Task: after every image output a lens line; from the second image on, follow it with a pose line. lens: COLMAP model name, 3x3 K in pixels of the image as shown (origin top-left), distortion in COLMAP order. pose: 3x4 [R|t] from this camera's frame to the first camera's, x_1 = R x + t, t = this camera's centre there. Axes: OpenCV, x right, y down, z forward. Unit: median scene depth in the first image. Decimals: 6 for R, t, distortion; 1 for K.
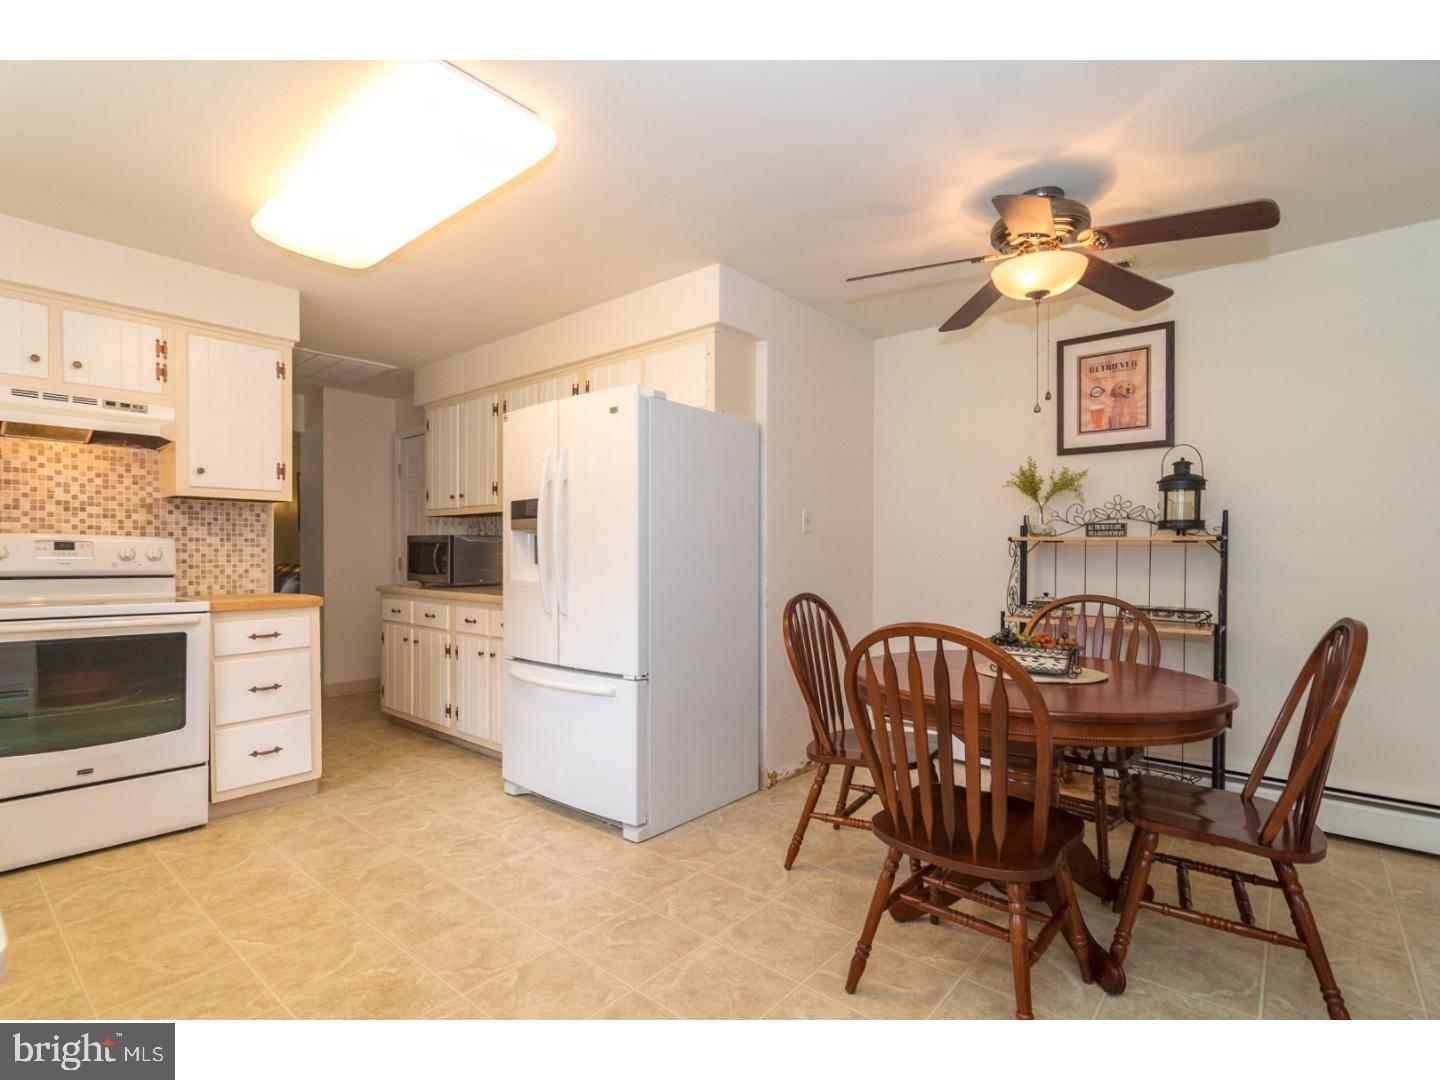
lens RADIAL K [[693.6, 0, 701.9], [0, 693.6, 545.2], [0, 0, 1]] dist [0.001121, 0.000144]
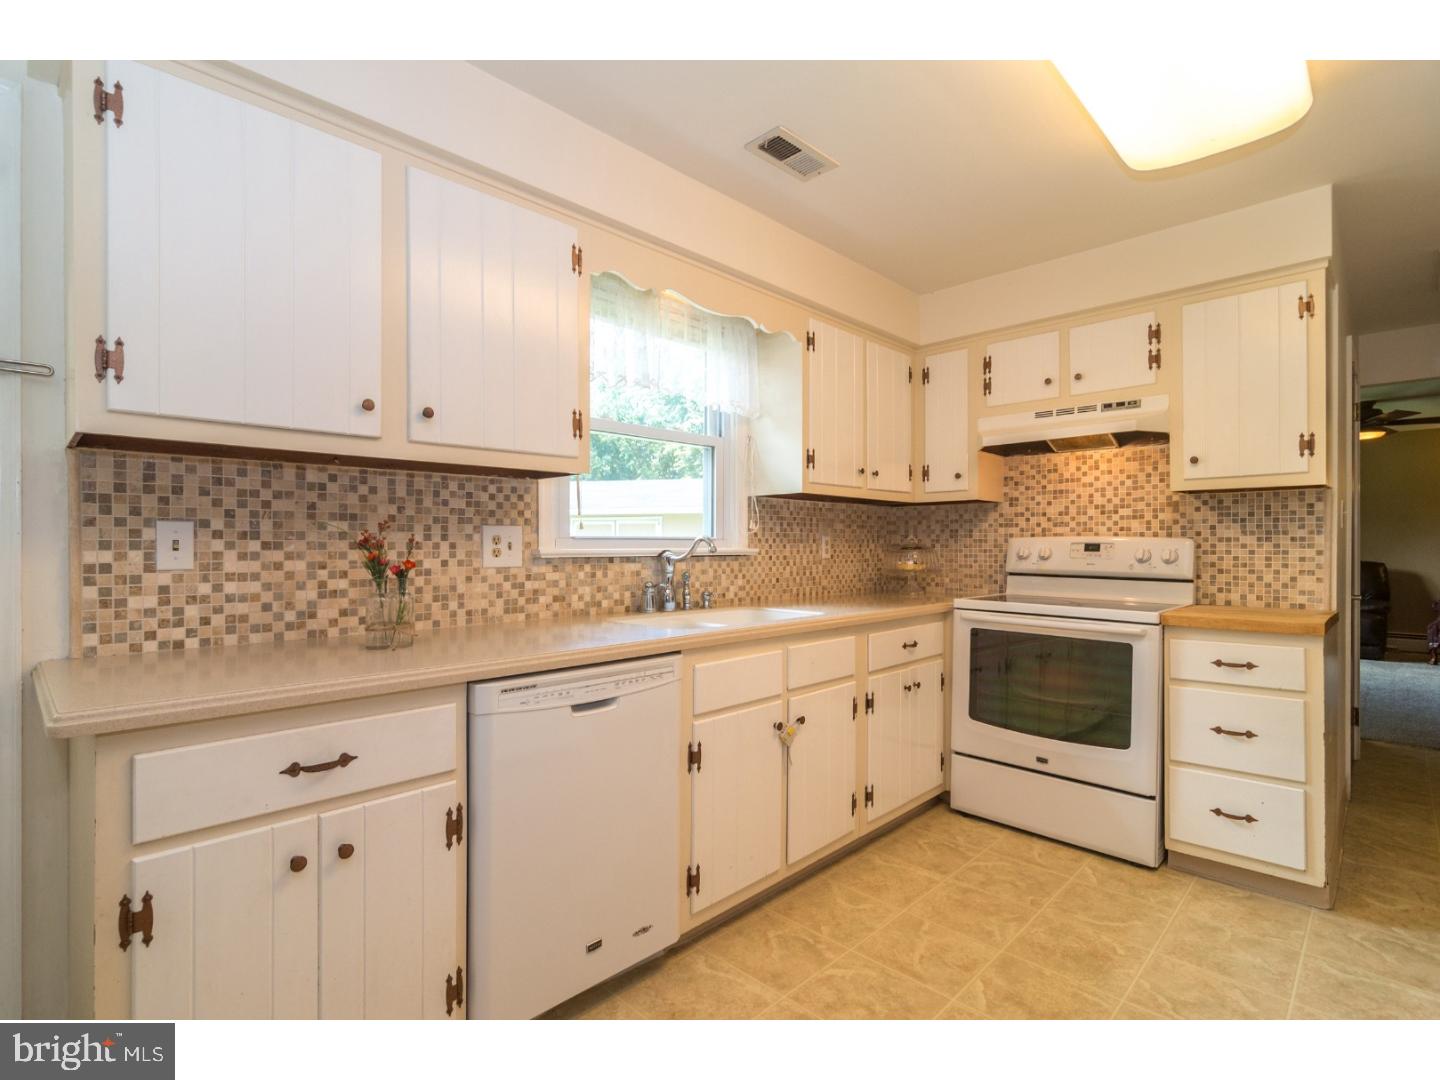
lens RADIAL K [[693.6, 0, 701.9], [0, 693.6, 545.2], [0, 0, 1]] dist [0.001121, 0.000144]
pose [[-0.062150, 0.000569, -0.998067, 0.171952], [0.011459, 0.999934, -0.000143, -0.008896], [0.998001, -0.011446, -0.062153, 0.442518]]
